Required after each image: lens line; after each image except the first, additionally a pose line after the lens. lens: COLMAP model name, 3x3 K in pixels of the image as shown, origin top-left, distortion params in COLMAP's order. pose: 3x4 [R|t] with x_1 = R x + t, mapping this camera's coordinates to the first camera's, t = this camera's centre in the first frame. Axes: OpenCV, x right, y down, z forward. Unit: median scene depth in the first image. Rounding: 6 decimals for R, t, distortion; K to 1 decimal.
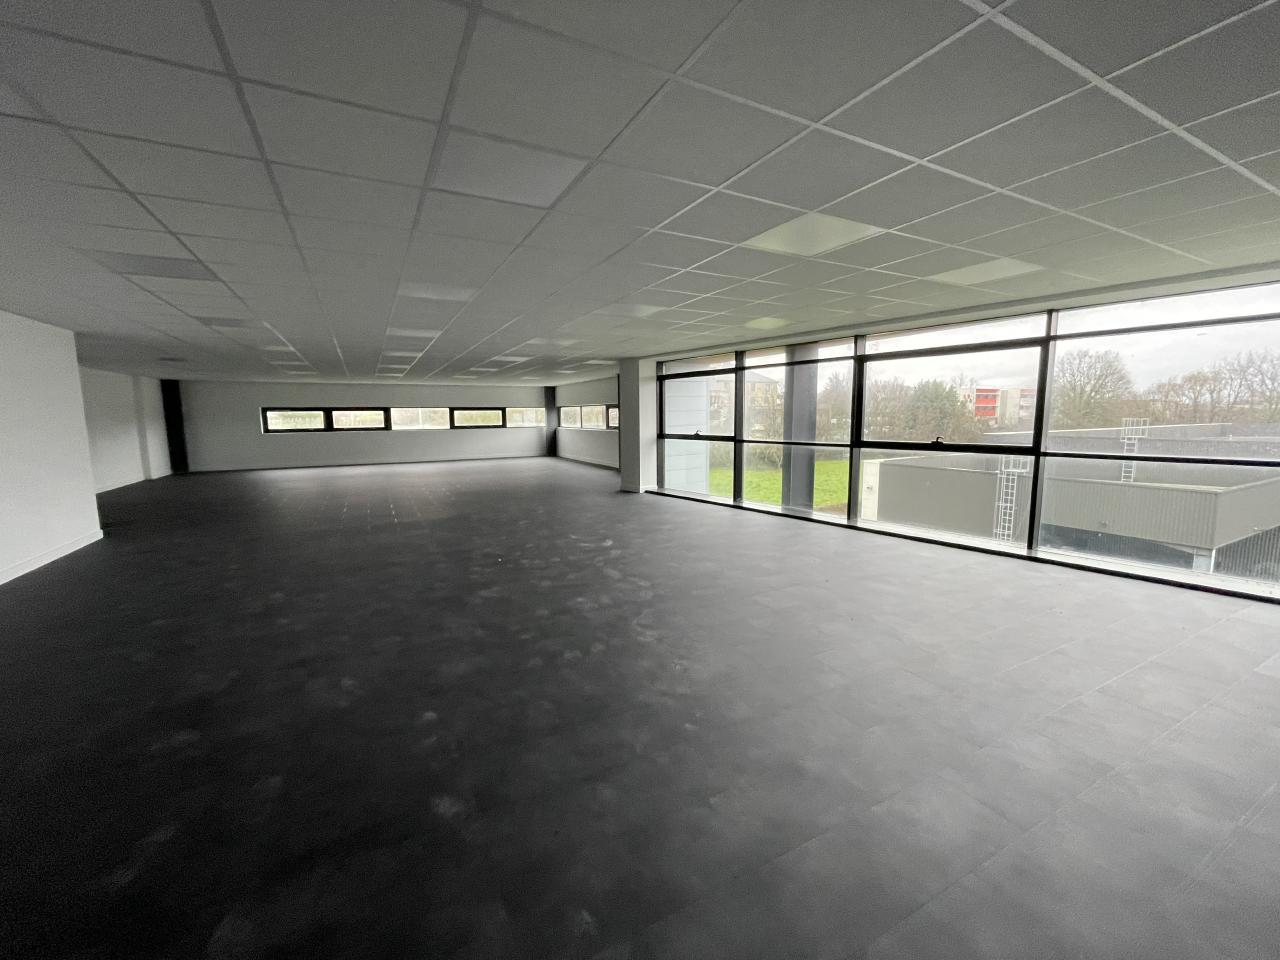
lens RADIAL K [[519.9, 0, 617.2], [0, 519.9, 479.2], [0, 0, 1]] dist [-0.002834, -0.000216]
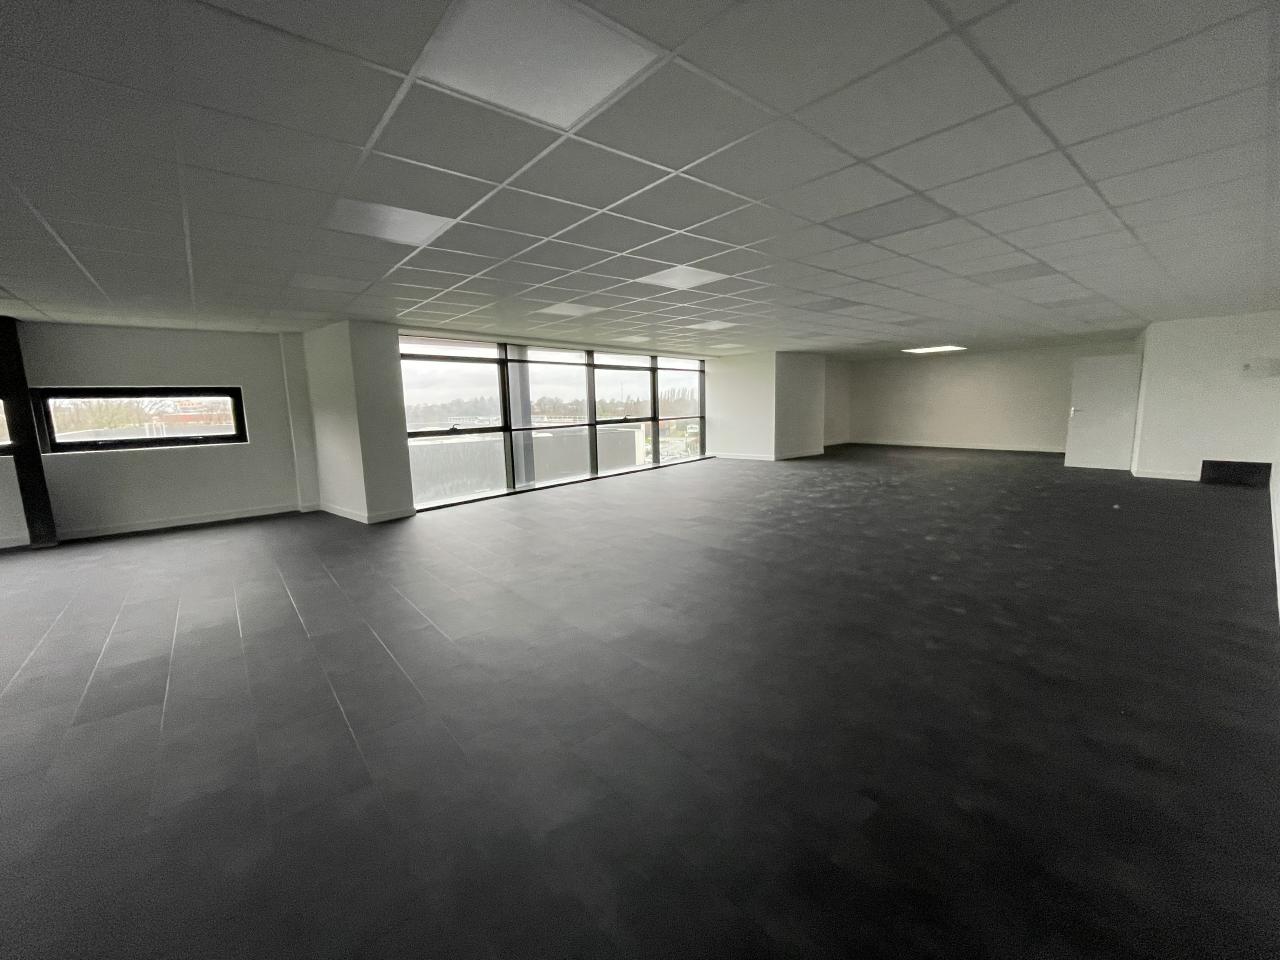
lens RADIAL K [[519.9, 0, 642.0], [0, 519.9, 475.7], [0, 0, 1]] dist [-0.002834, -0.000216]
pose [[-0.214981, -0.126207, 0.968429, -5.412068], [0.146529, 0.976222, 0.159750, -0.716109], [-0.965563, 0.176246, -0.191376, 6.143637]]
